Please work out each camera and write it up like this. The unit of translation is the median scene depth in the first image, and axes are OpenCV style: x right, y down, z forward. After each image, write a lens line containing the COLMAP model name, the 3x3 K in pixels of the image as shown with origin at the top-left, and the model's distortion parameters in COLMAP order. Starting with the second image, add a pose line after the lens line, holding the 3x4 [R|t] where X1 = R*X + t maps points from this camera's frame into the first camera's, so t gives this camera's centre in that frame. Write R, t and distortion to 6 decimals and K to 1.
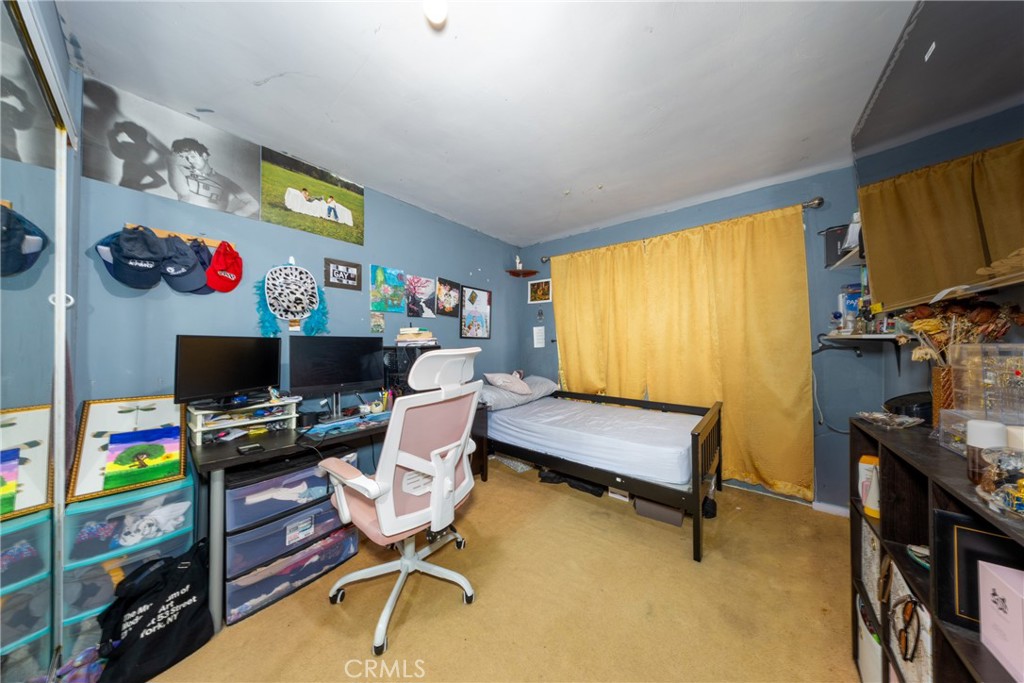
lens RADIAL K [[295.0, 0, 518.1], [0, 295.0, 339.2], [0, 0, 1]] dist [-0.006835, -0.000104]
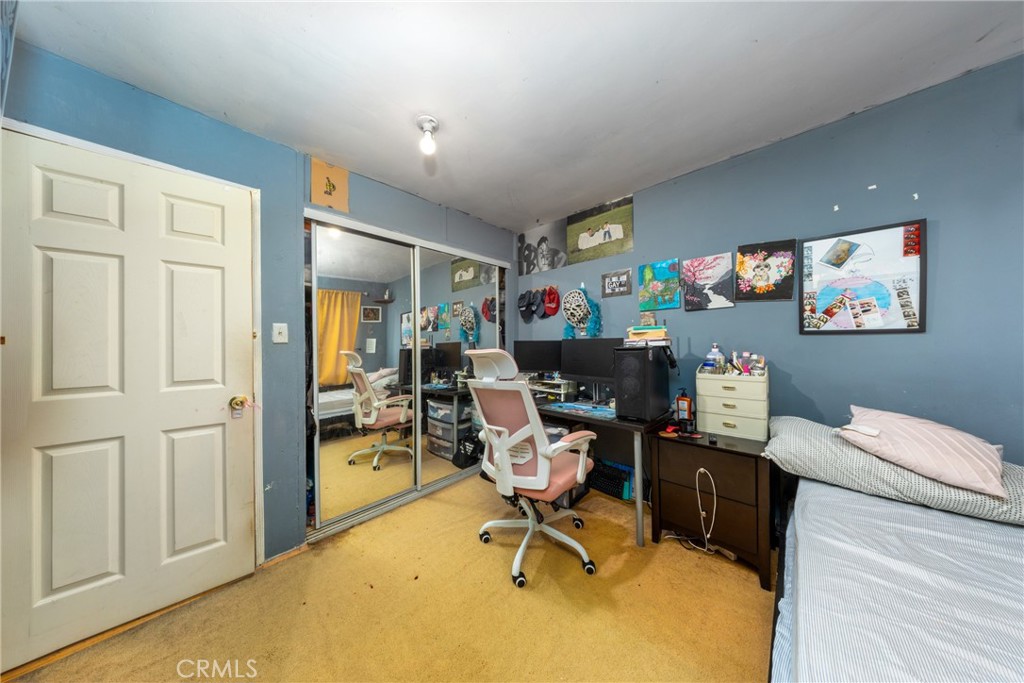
lens RADIAL K [[295.0, 0, 519.2], [0, 295.0, 345.9], [0, 0, 1]] dist [-0.006835, -0.000104]
pose [[-0.087710, 0.003273, -0.996141, 0.558942], [0.017160, 0.999851, 0.001774, 0.012770], [0.995998, -0.016939, -0.087753, 0.688469]]
